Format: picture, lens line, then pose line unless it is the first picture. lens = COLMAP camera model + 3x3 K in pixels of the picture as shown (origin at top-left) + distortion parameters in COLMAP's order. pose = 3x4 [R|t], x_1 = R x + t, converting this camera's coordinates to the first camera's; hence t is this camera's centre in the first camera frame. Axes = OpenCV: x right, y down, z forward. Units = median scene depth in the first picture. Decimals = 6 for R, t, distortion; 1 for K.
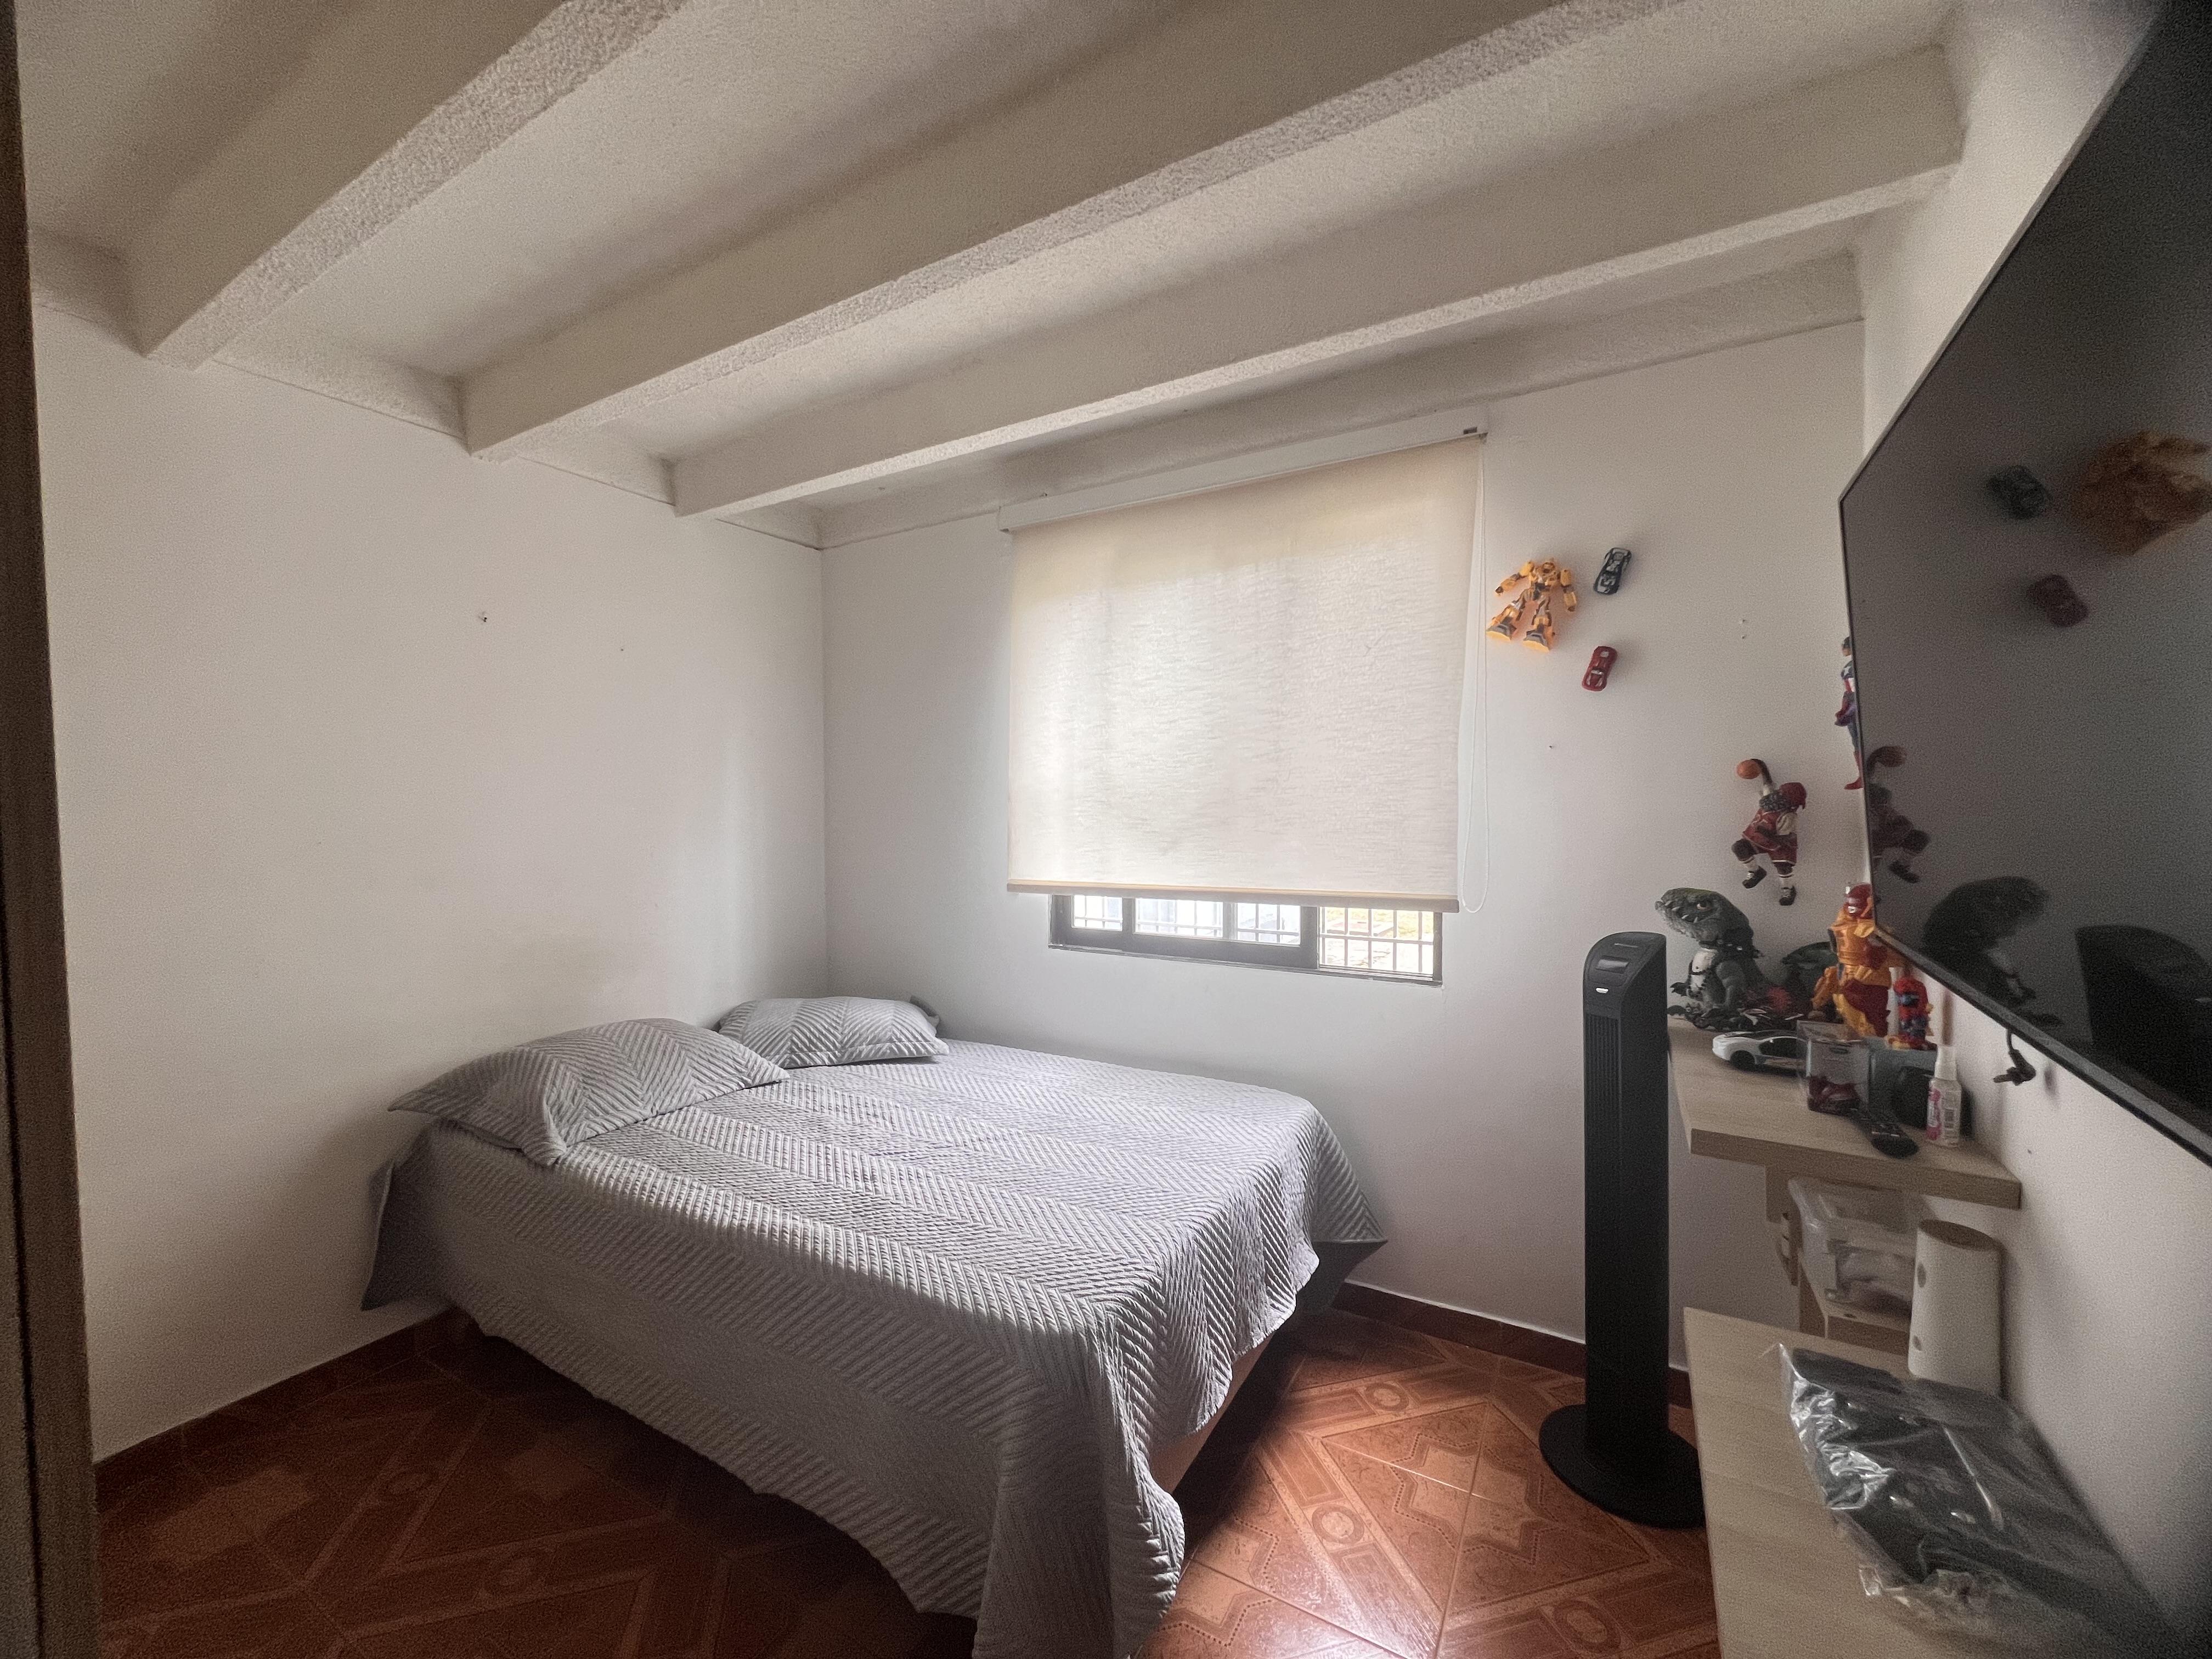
lens RADIAL K [[881.3, 0, 1106.0], [0, 881.3, 829.5], [0, 0, 1]] dist [-0.002313, -0.000199]
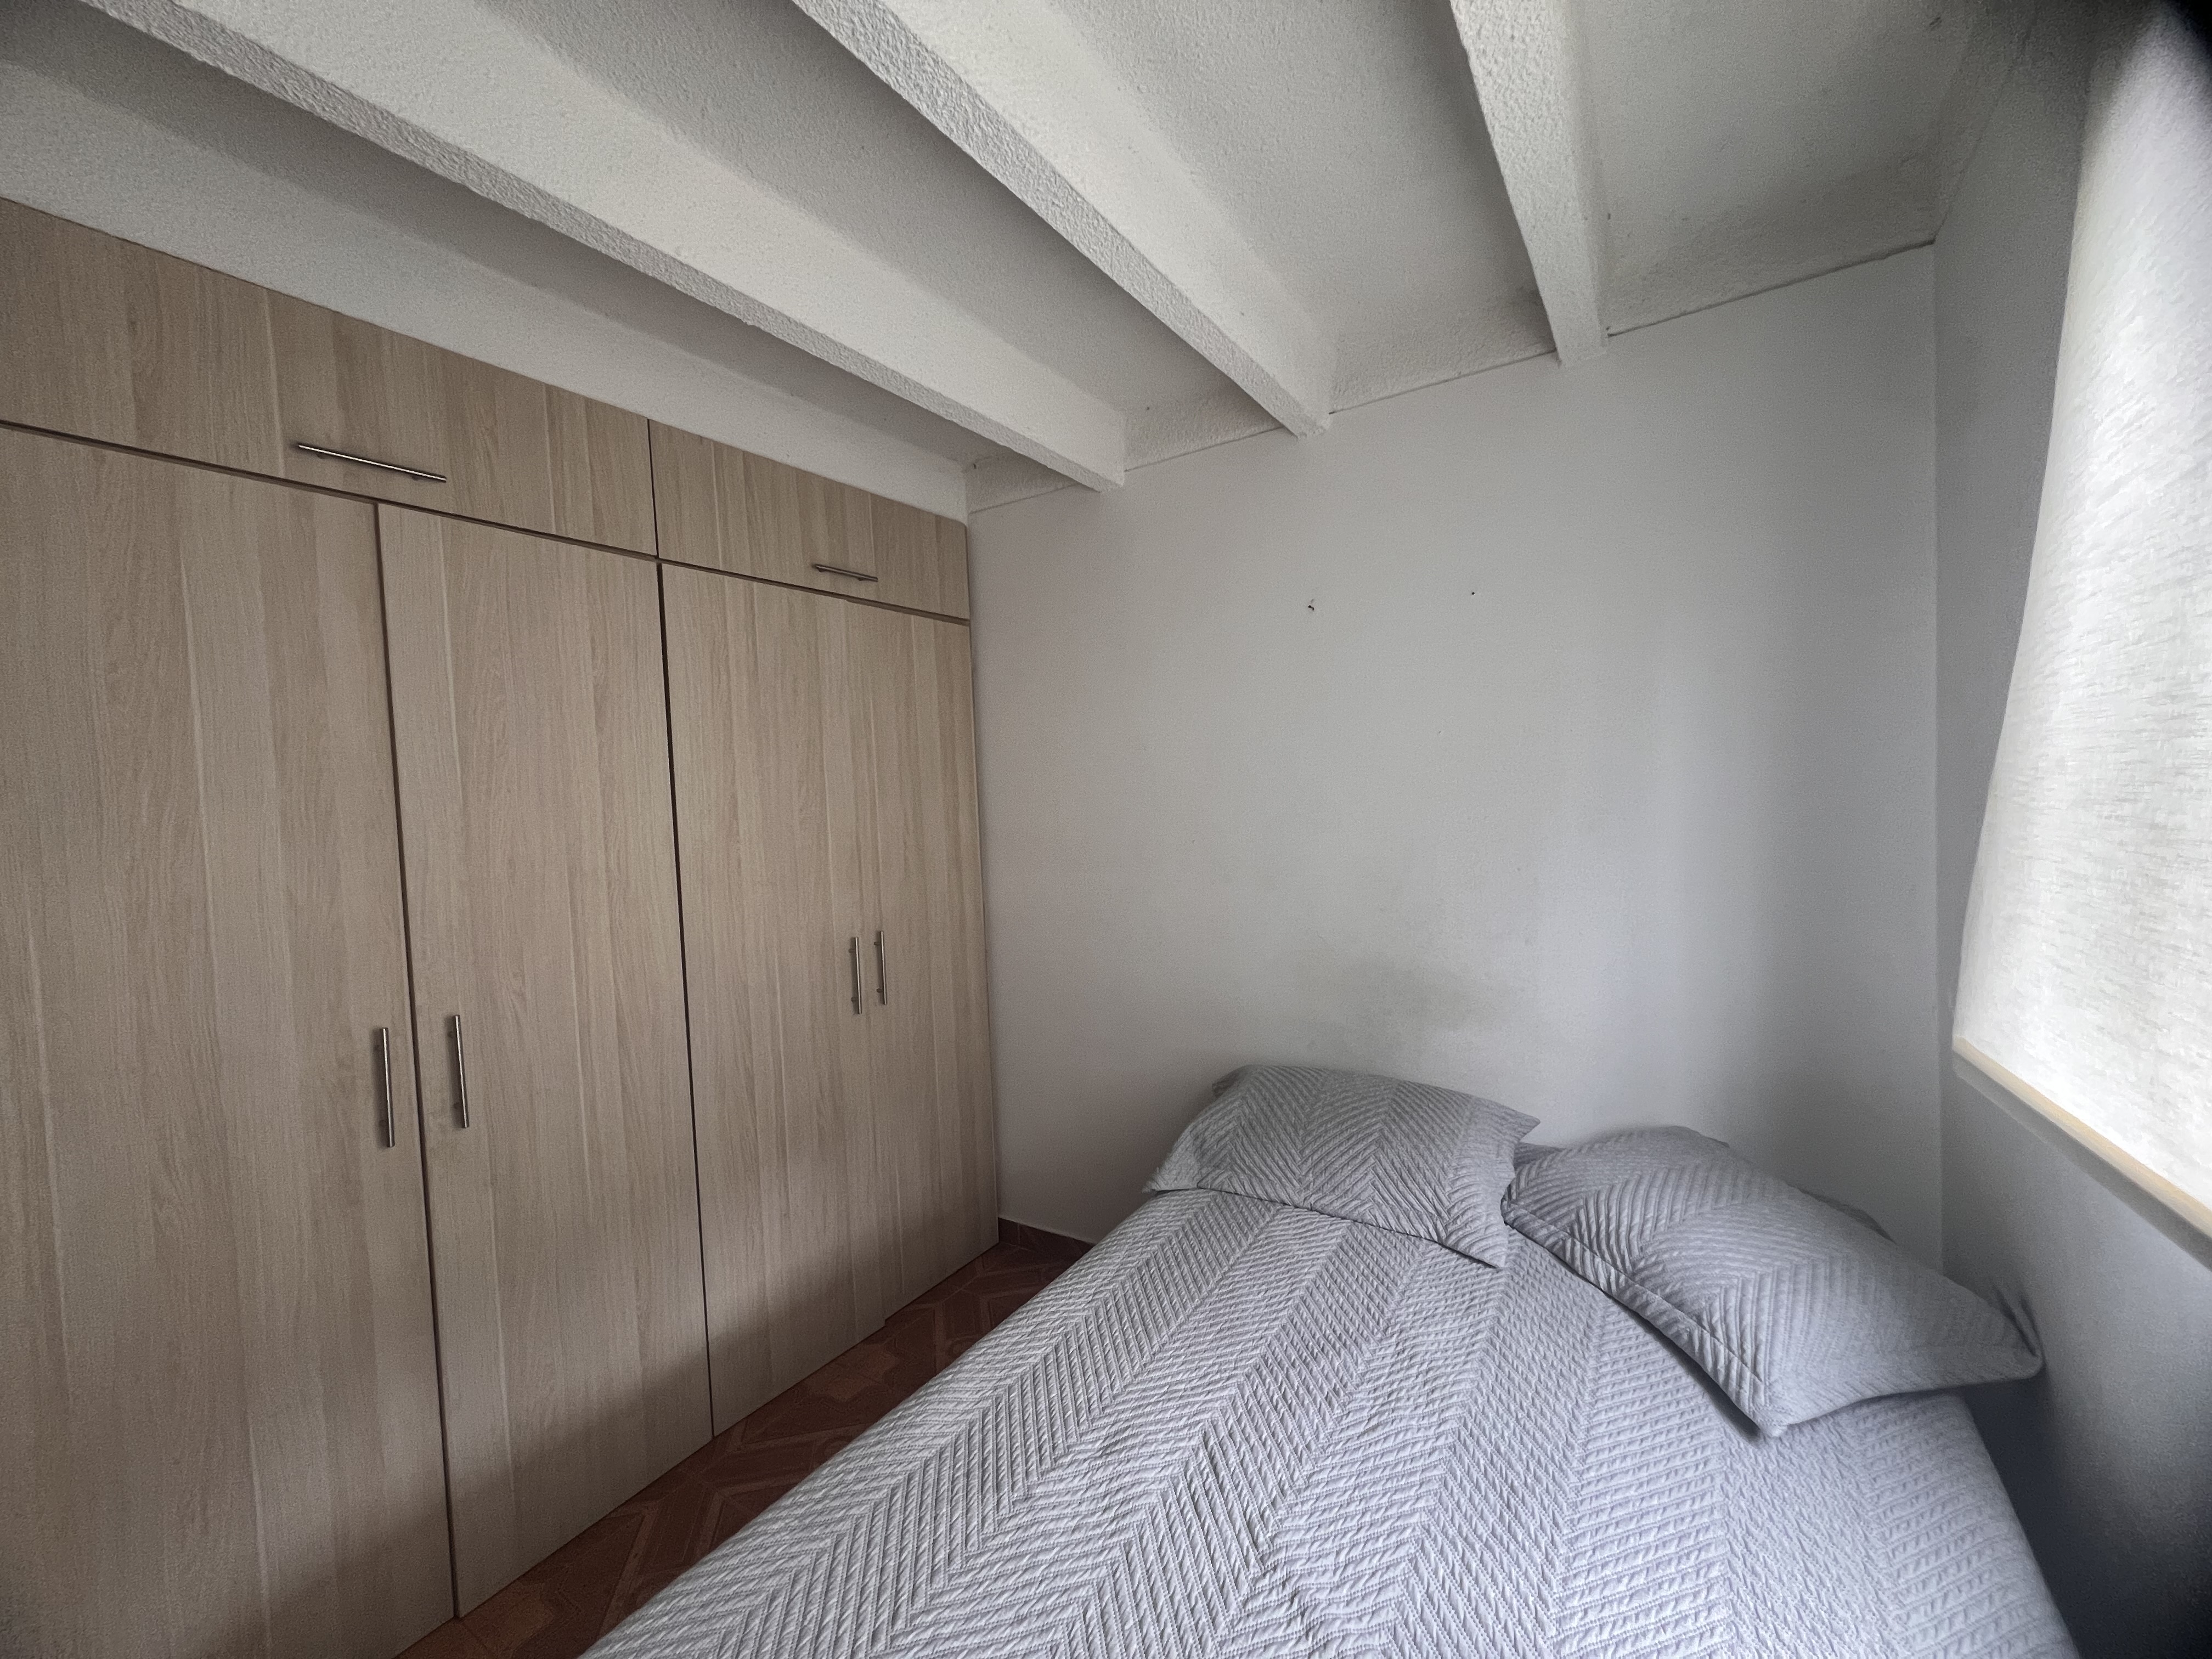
lens RADIAL K [[881.3, 0, 1106.0], [0, 881.3, 829.5], [0, 0, 1]] dist [-0.002313, -0.000199]
pose [[-0.039889, 0.048251, -0.998038, 0.251397], [0.007257, 0.998821, 0.047999, -0.048869], [0.999178, -0.005328, -0.040192, 0.815745]]
